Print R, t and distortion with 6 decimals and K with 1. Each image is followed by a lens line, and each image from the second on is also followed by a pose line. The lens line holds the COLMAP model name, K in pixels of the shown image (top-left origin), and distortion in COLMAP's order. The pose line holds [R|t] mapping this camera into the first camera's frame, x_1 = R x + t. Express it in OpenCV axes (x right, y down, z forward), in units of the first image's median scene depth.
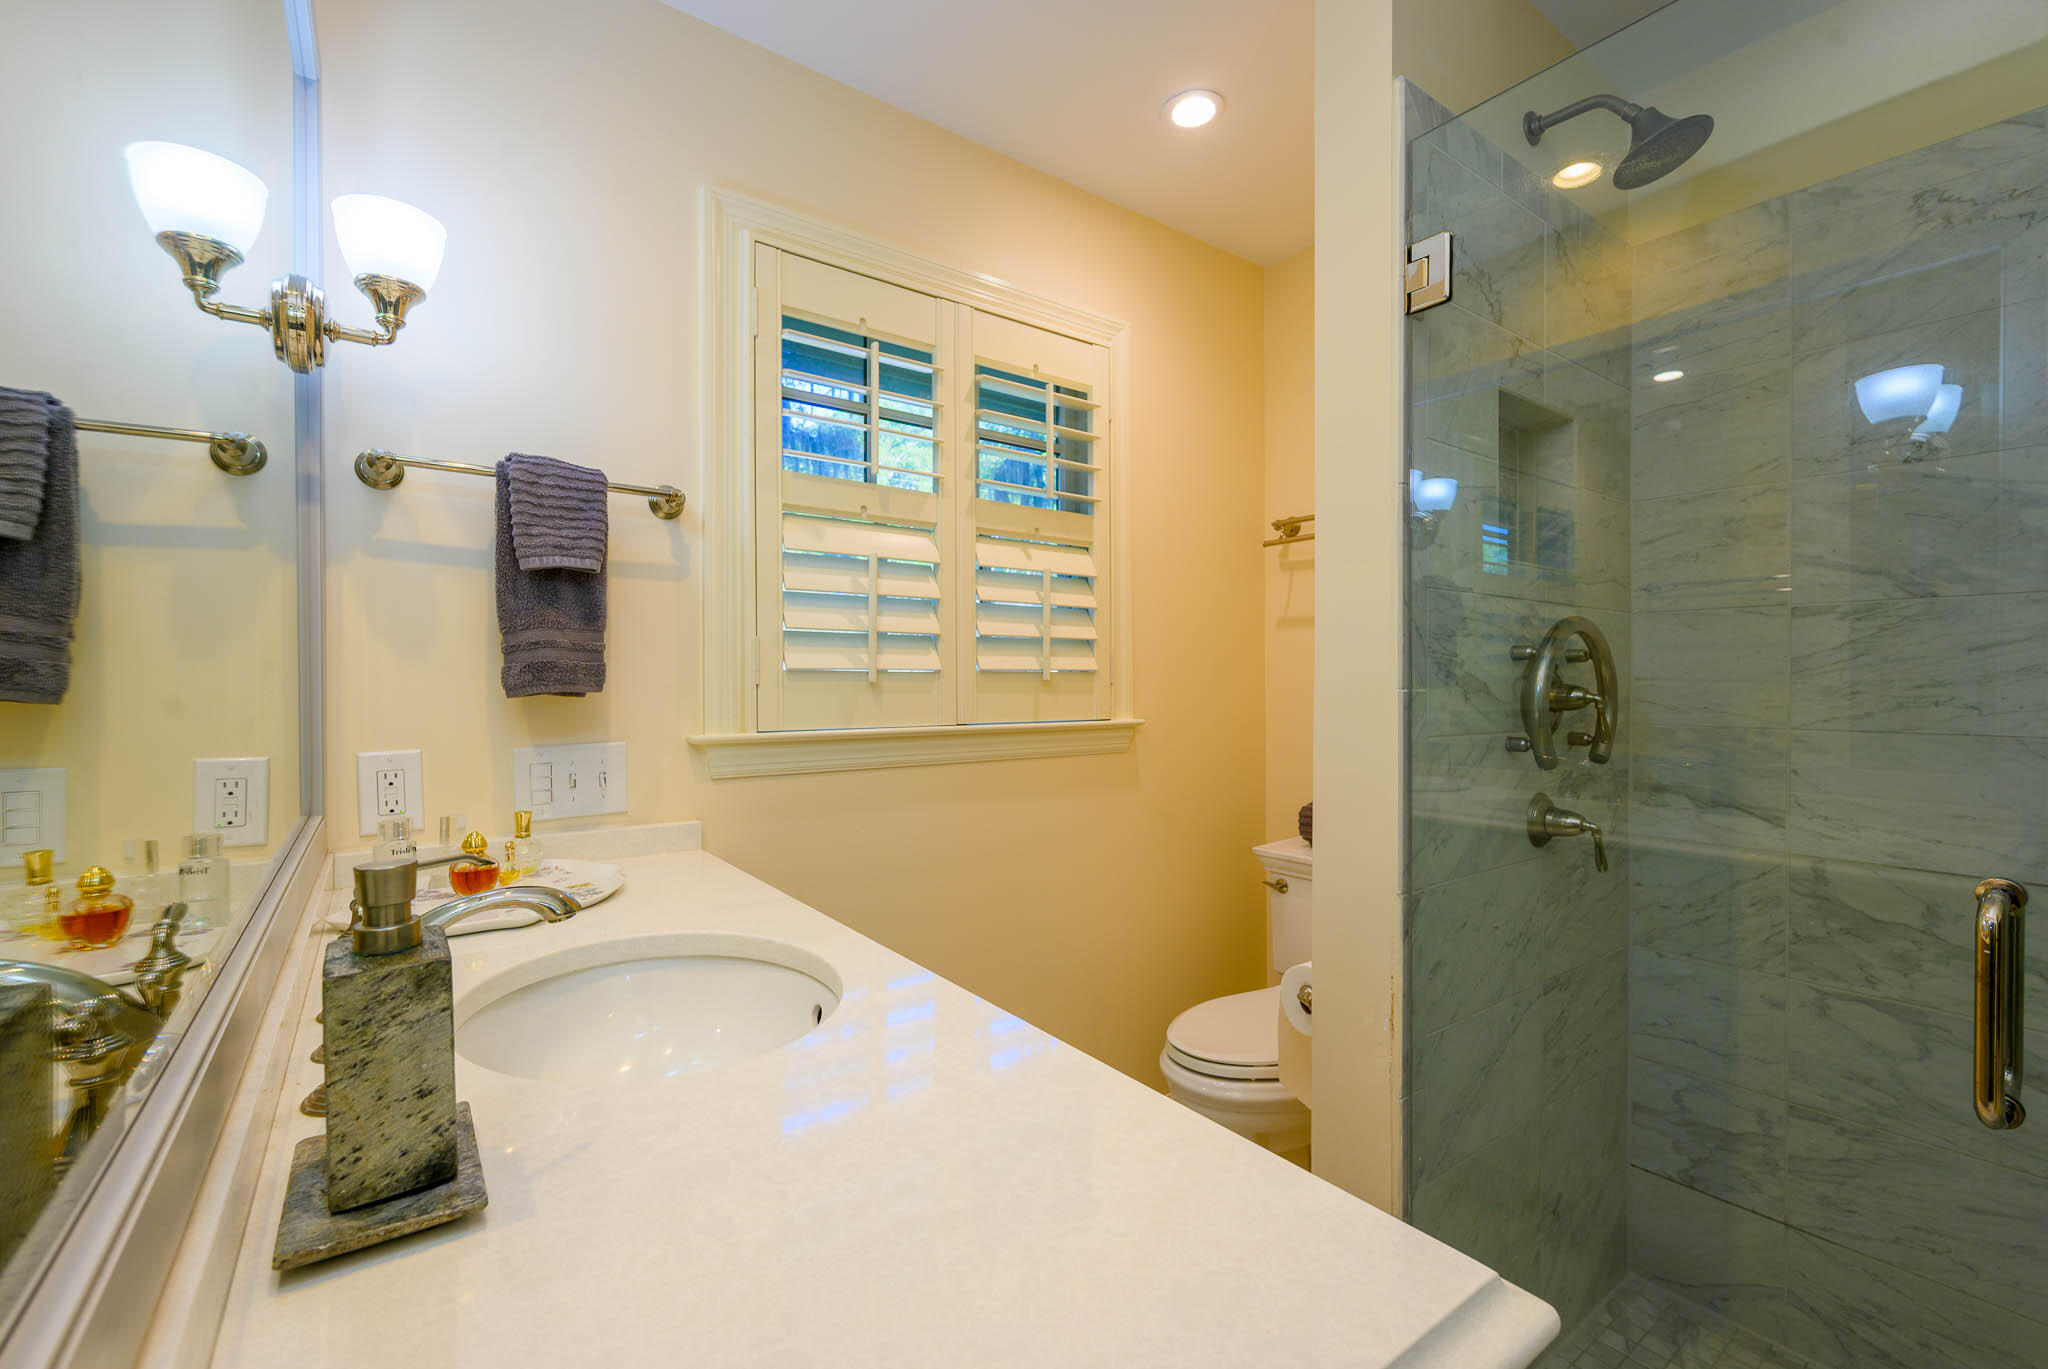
lens RADIAL K [[868.4, 0, 1028.0], [0, 868.4, 682.5], [0, 0, 1]] dist [-0.001866, -0.000684]
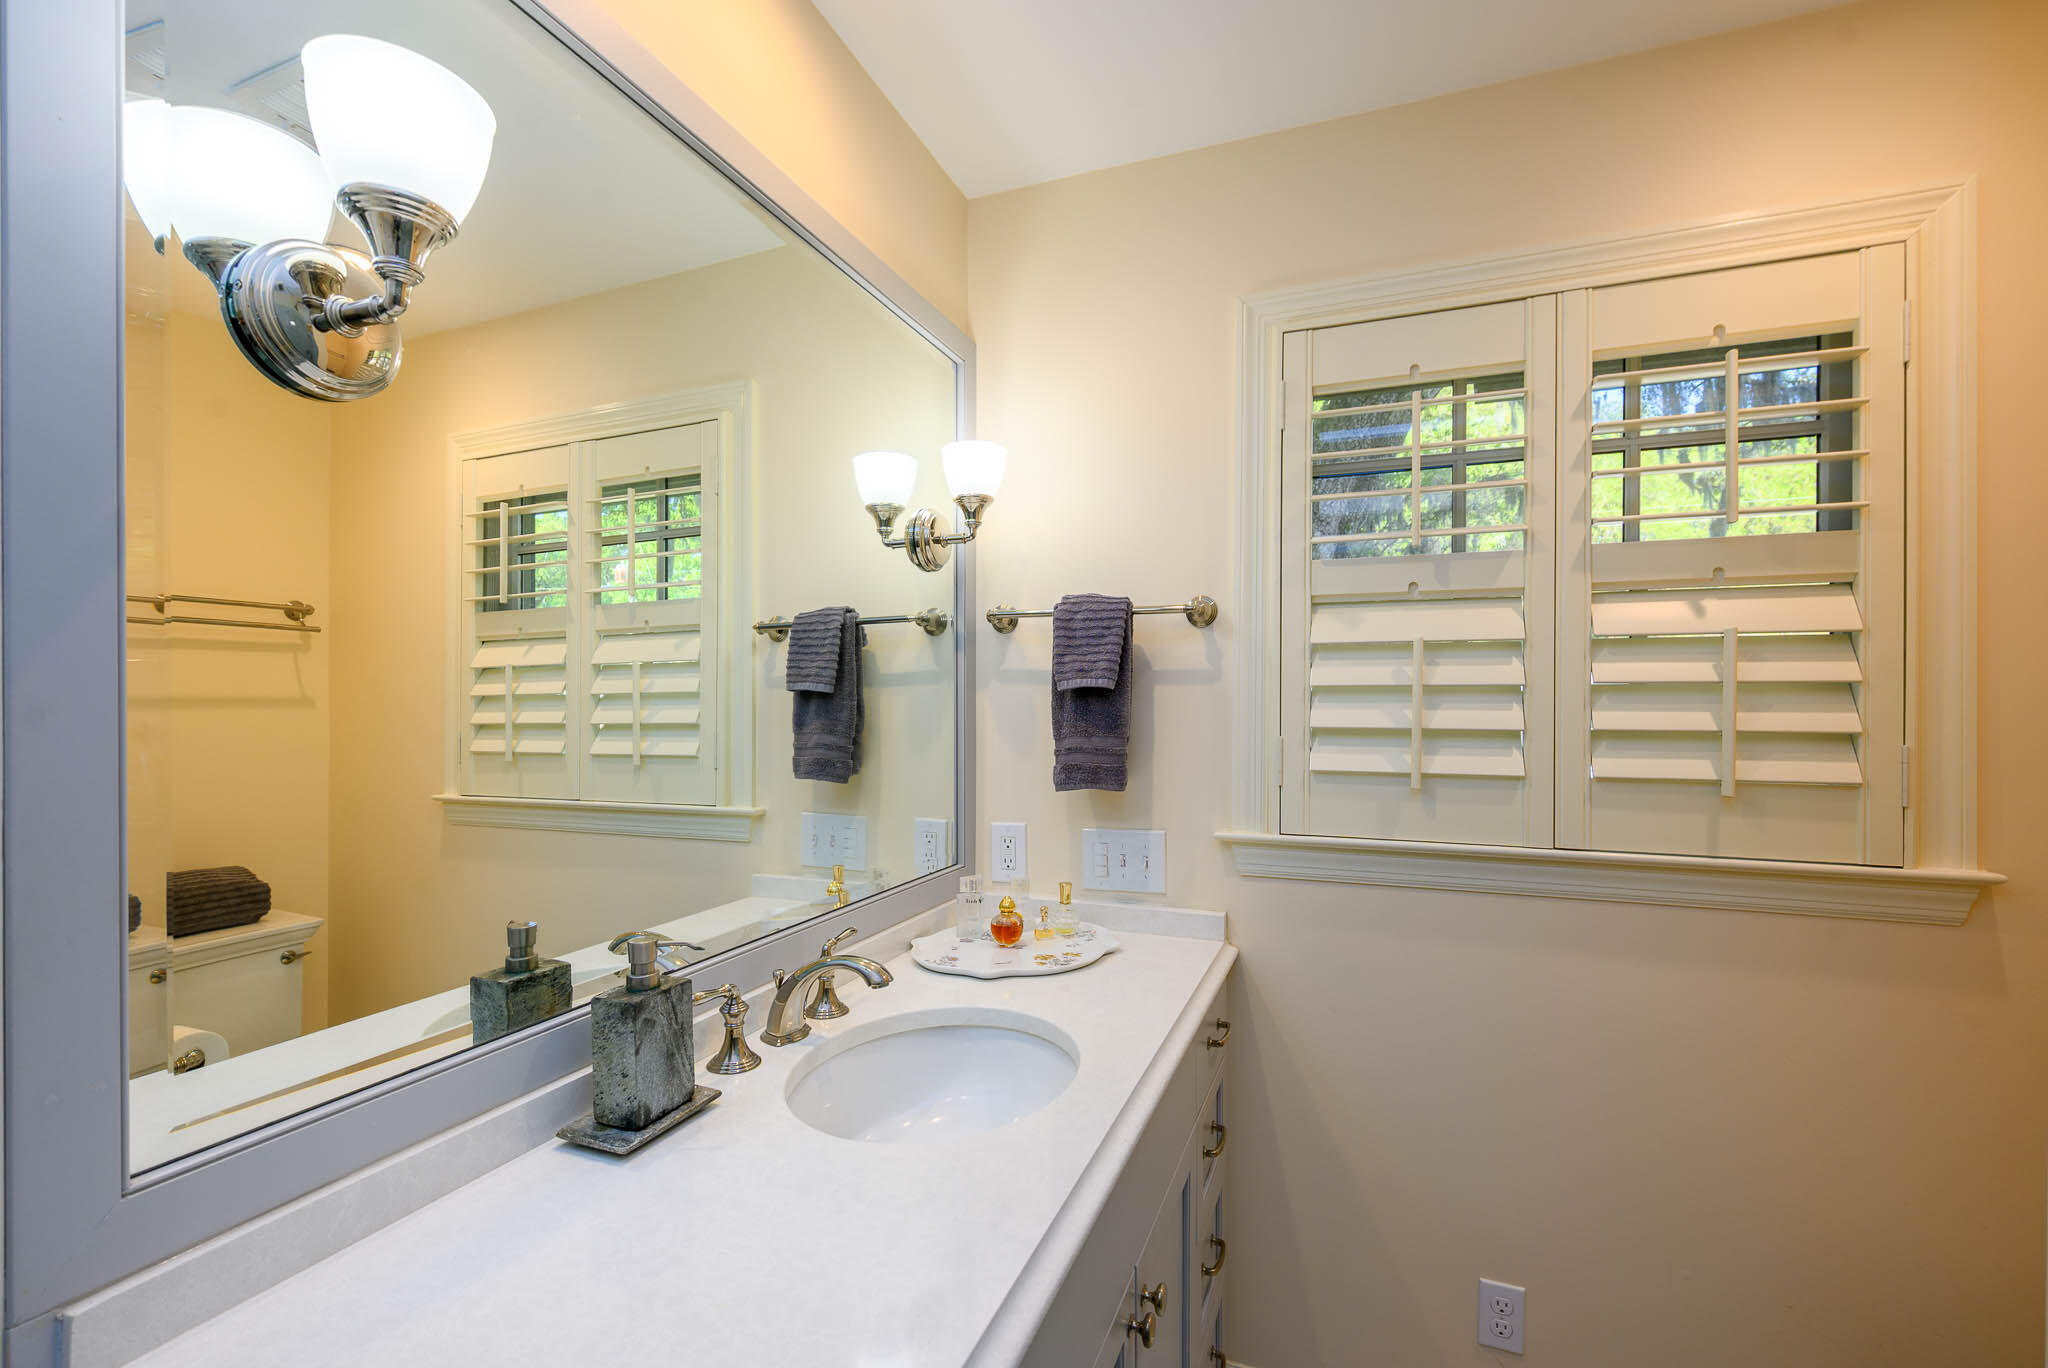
lens RADIAL K [[904.1, 0, 1024.9], [0, 904.1, 698.4], [0, 0, 1]] dist [0.014435, -0.000156]
pose [[0.535446, -0.004792, -0.844556, 0.443958], [-0.002848, 0.999968, -0.007480, -0.097246], [0.844565, 0.006411, 0.535415, 0.229665]]
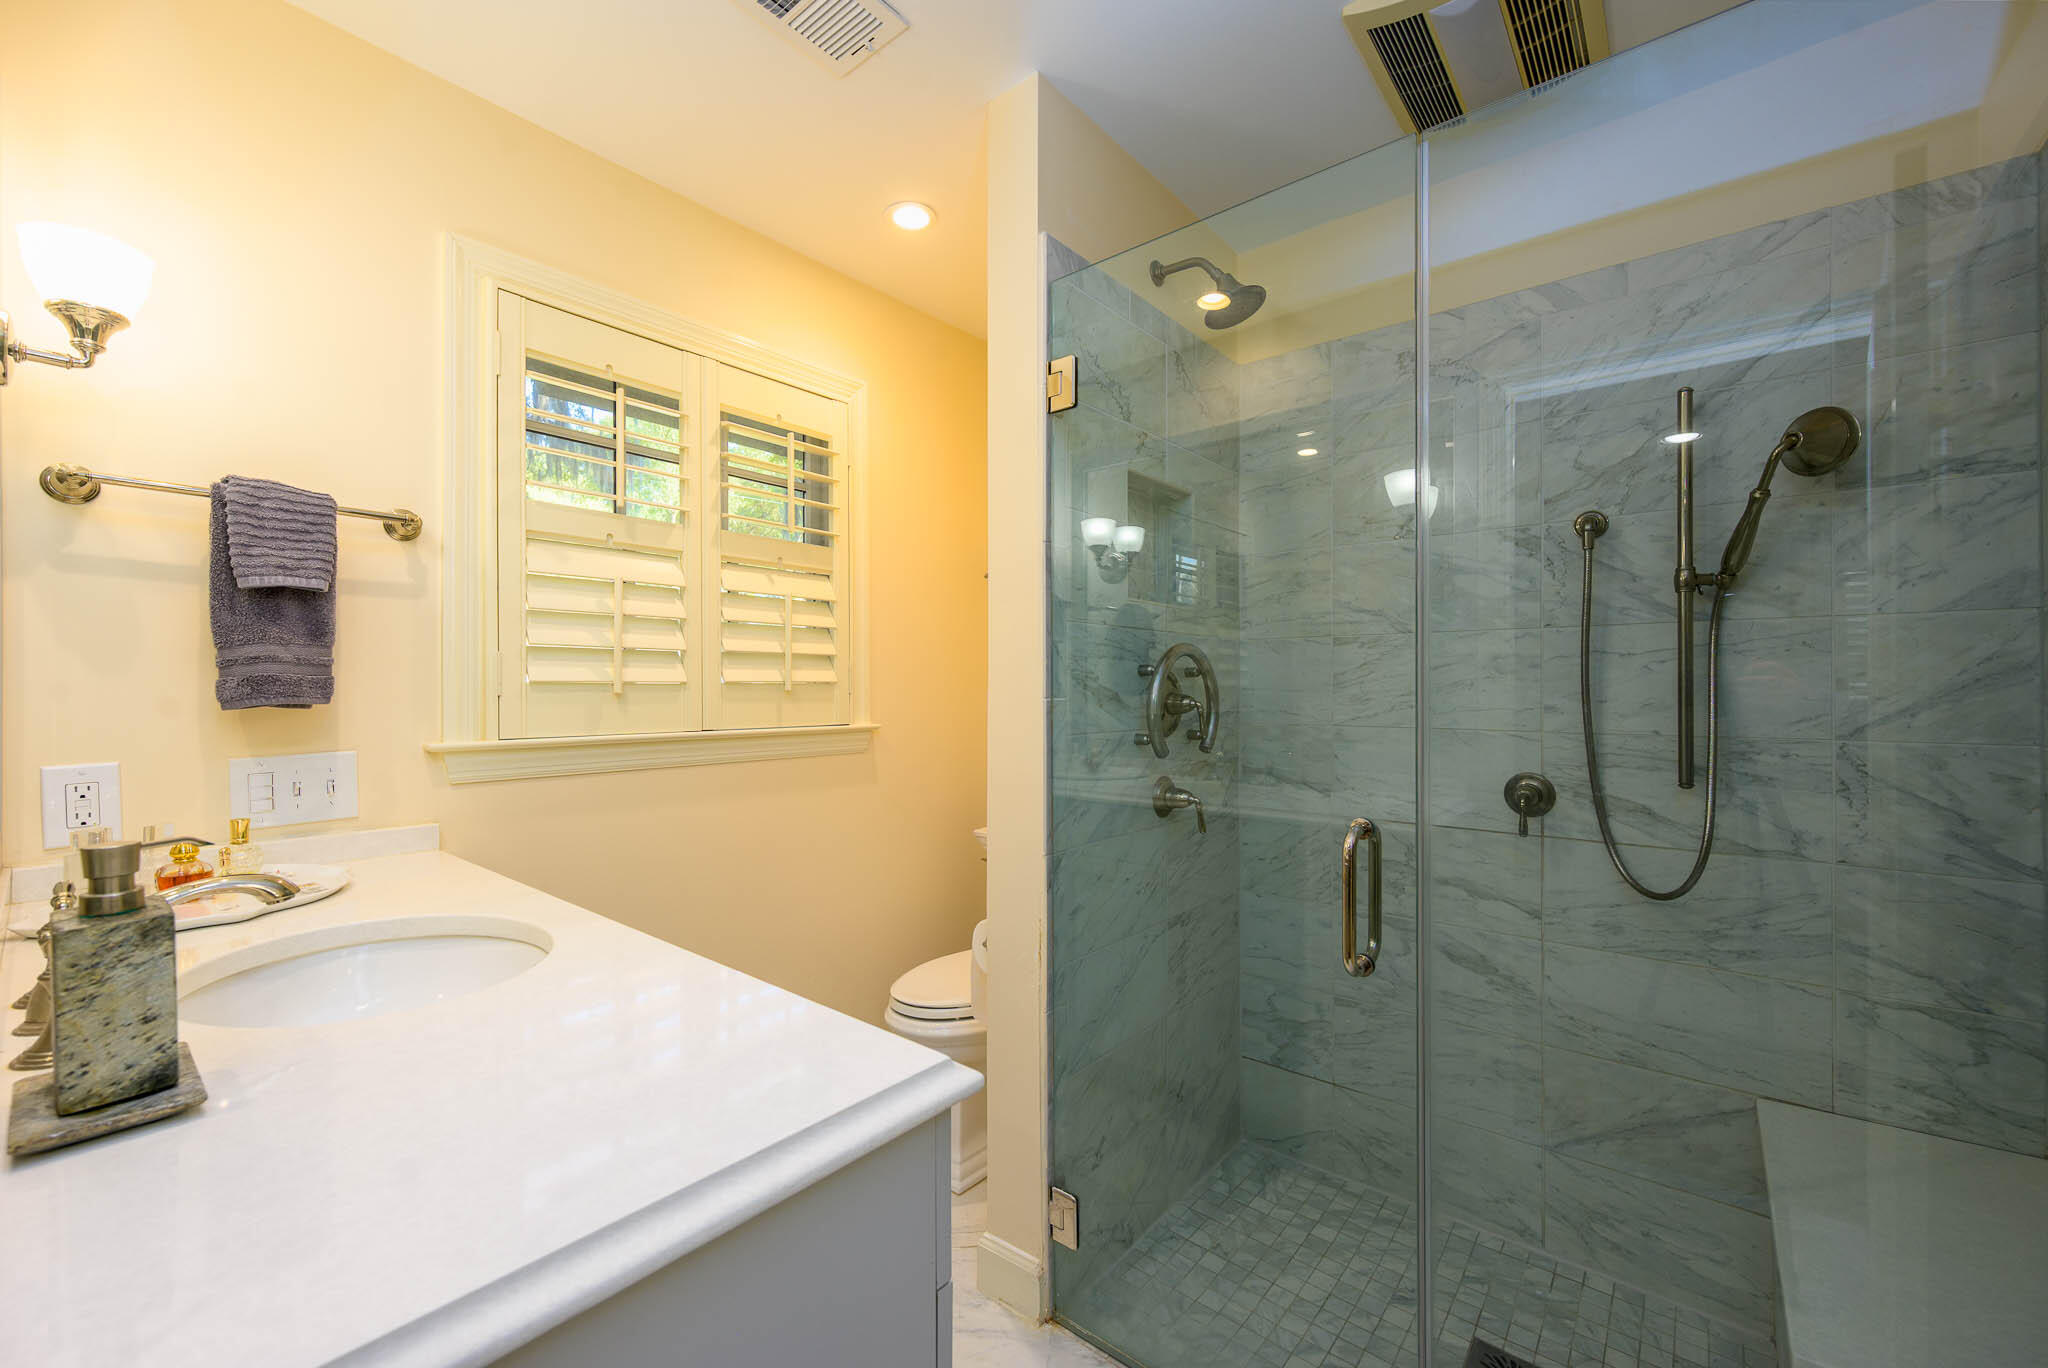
lens RADIAL K [[815.9, 0, 1024.0], [0, 815.9, 684.0], [0, 0, 1]] dist [-0.001643, 0.000627]
pose [[0.971451, 0.000092, 0.237242, 0.093373], [0.001615, 0.999974, -0.007002, -0.004692], [-0.237237, 0.007186, 0.971425, -0.162883]]
